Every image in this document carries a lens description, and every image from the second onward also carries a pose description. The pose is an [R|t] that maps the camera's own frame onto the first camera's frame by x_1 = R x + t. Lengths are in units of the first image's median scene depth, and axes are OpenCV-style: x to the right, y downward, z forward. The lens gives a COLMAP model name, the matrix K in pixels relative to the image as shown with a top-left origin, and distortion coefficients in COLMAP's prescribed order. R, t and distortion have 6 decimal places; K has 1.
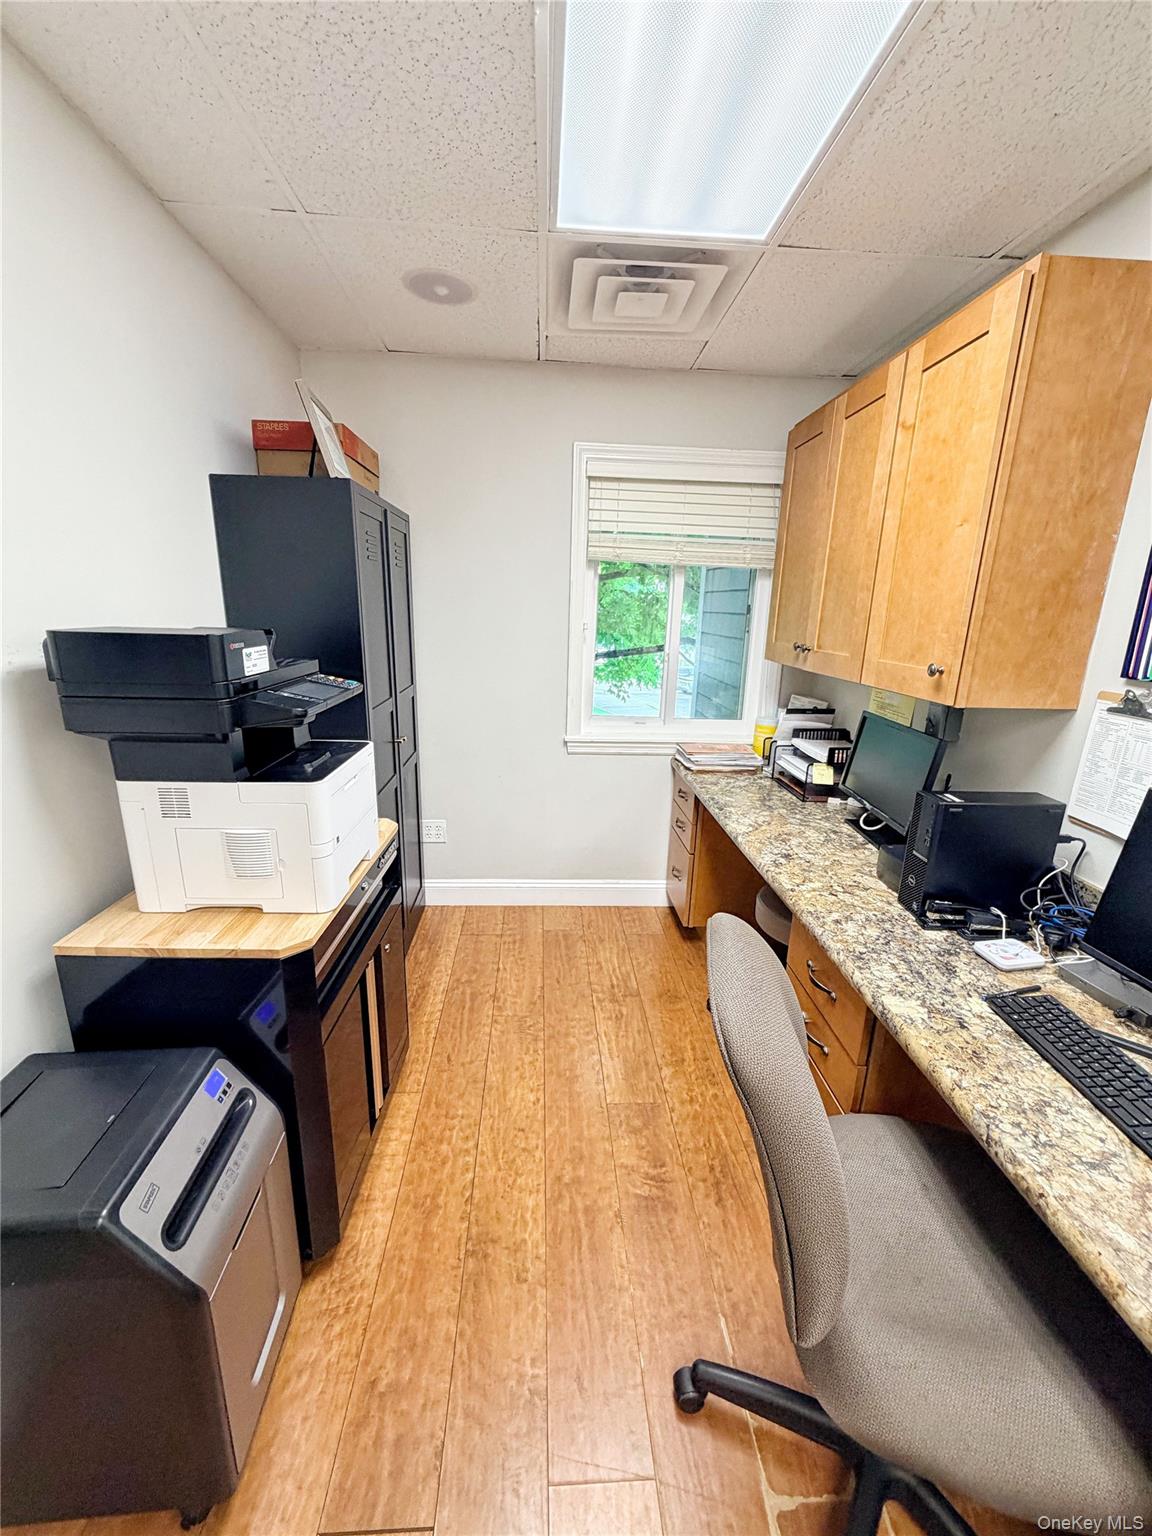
lens RADIAL K [[617.4, 0, 574.2], [0, 617.4, 767.7], [0, 0, 1]] dist [0.000994, -0.000066]
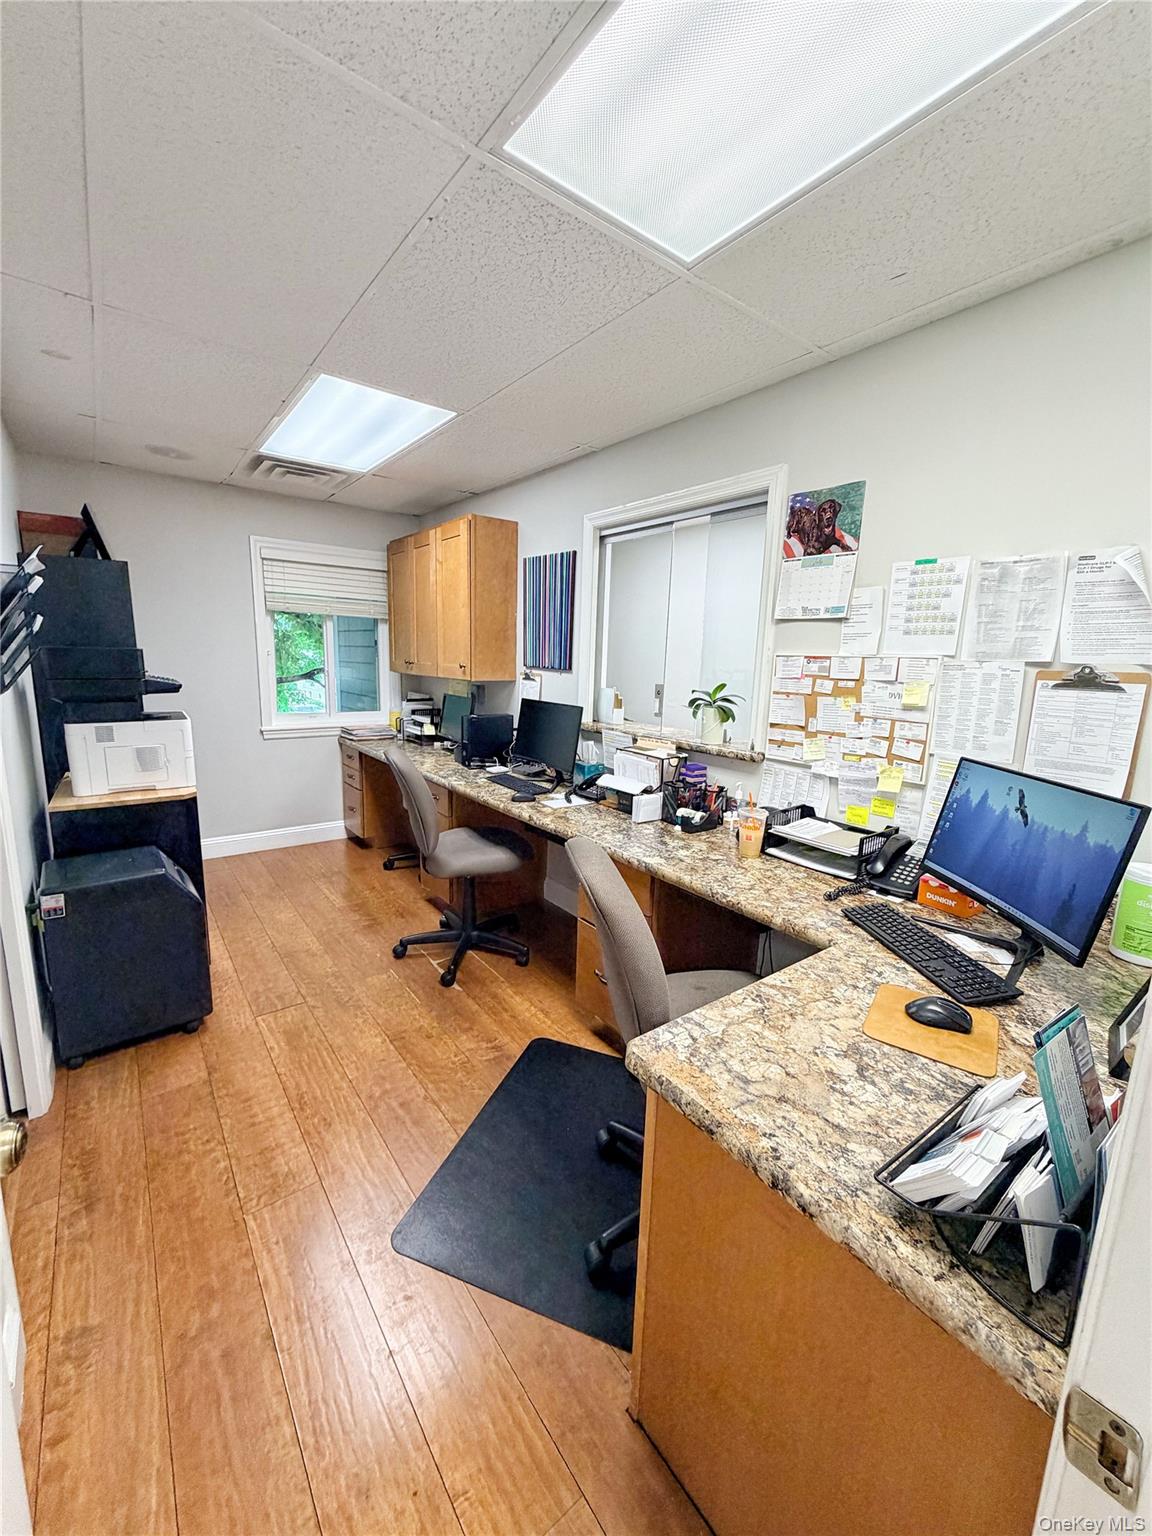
lens RADIAL K [[617.4, 0, 575.3], [0, 617.4, 767.0], [0, 0, 1]] dist [0.000994, -0.000066]
pose [[0.829952, -0.105115, 0.547842, -0.252953], [0.137401, 0.990349, -0.018137, 0.208501], [-0.540648, 0.090326, 0.836385, -0.753536]]
